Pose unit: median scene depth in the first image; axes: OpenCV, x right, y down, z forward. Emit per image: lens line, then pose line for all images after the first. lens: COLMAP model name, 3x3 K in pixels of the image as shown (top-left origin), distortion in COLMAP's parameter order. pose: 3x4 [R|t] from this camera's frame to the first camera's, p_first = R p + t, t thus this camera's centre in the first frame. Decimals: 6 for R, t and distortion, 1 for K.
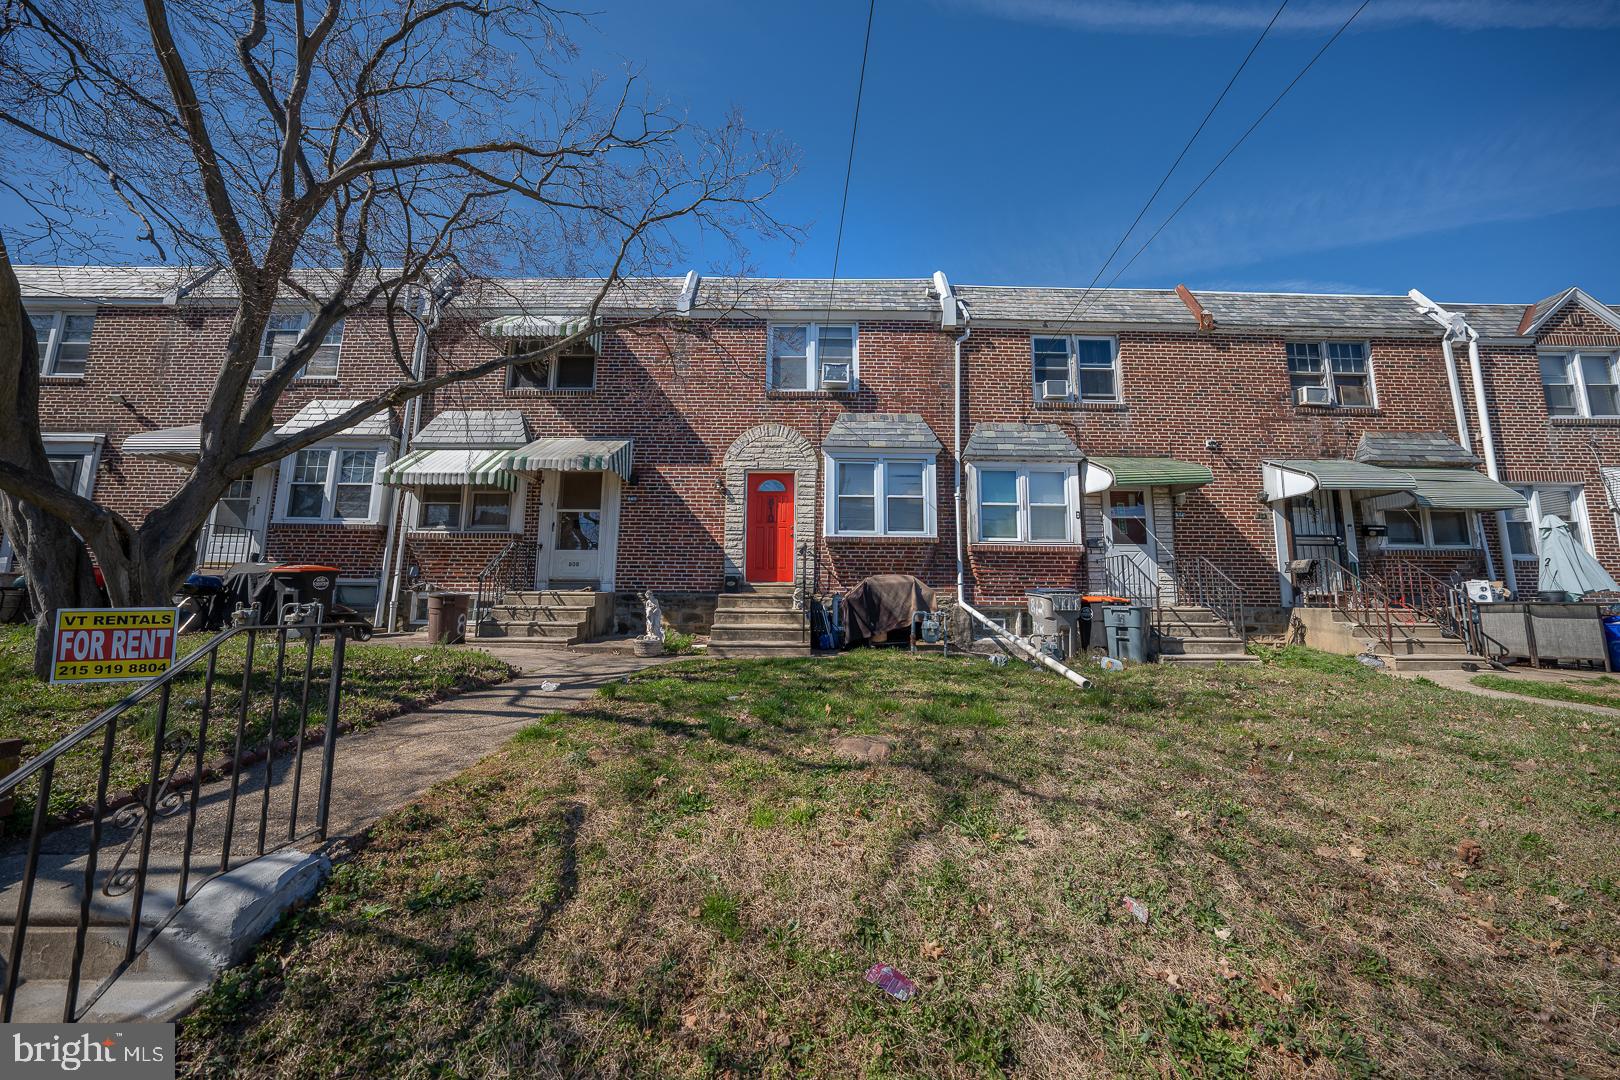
lens RADIAL K [[555.9, 0, 811.3], [0, 555.9, 534.5], [0, 0, 1]] dist [-0.022378, 0.003646]
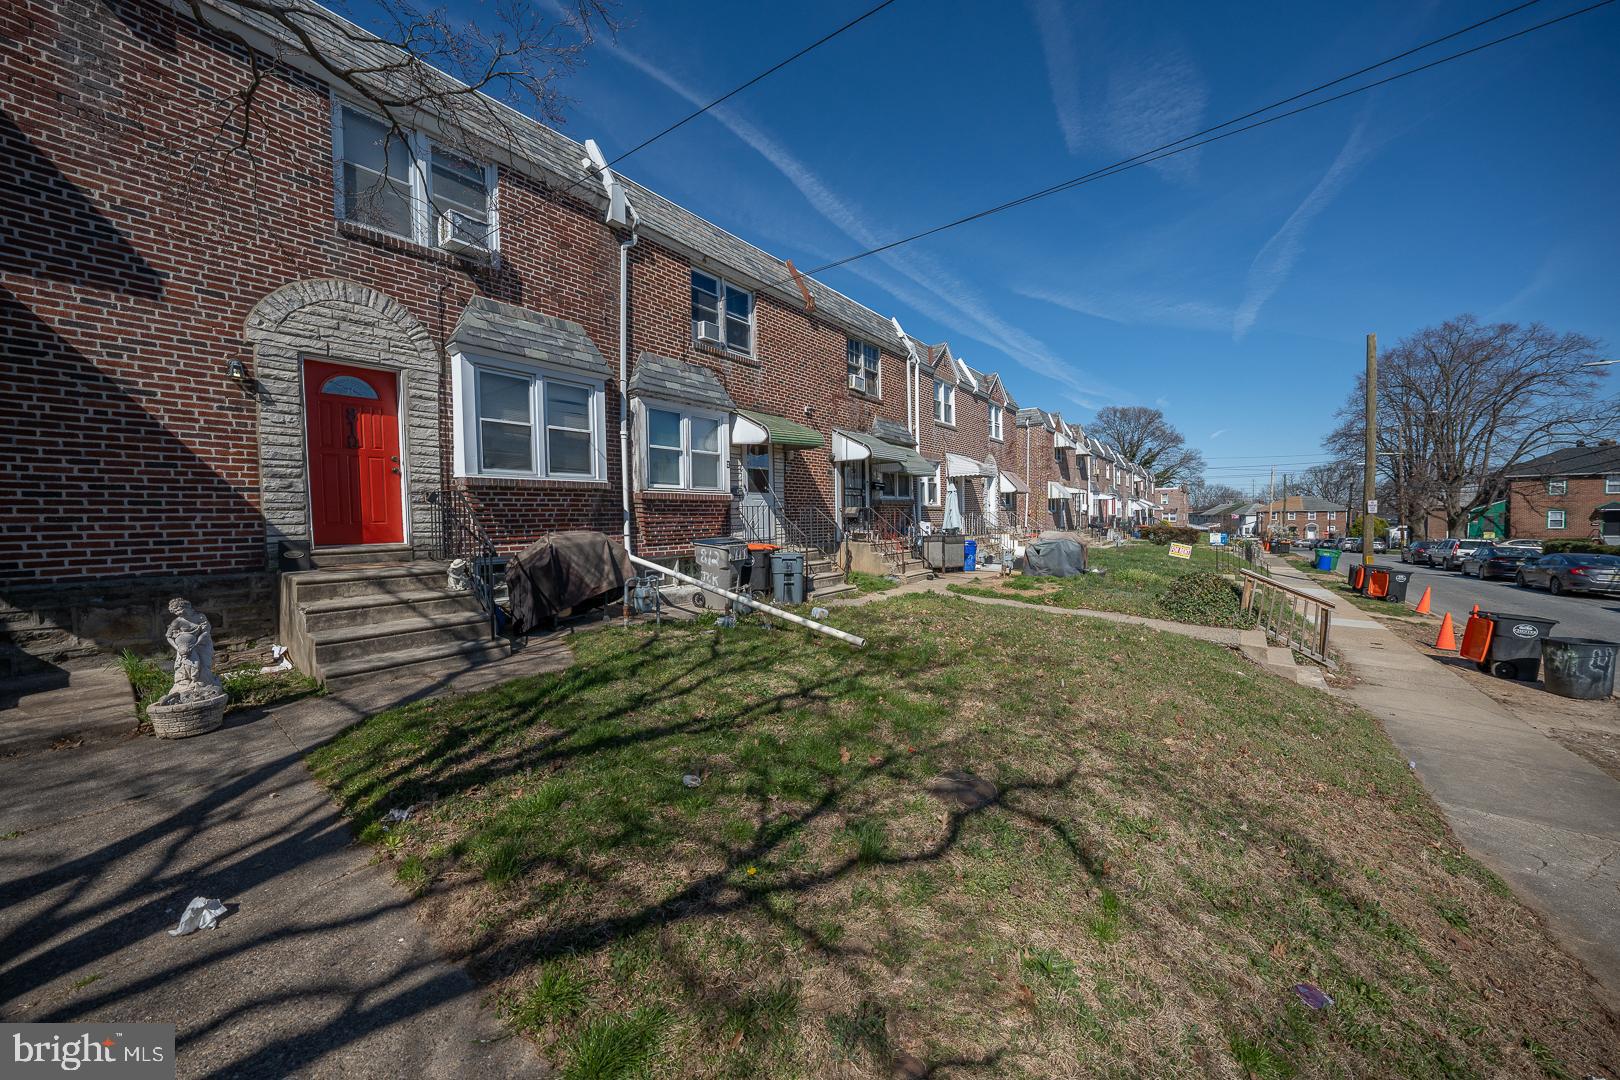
lens RADIAL K [[555.9, 0, 807.5], [0, 555.9, 536.4], [0, 0, 1]] dist [-0.022378, 0.003646]
pose [[0.617163, -0.047211, 0.785417, -0.246464], [-0.082274, 0.988854, 0.124089, -0.042375], [-0.782522, -0.141203, 0.606401, 0.226940]]
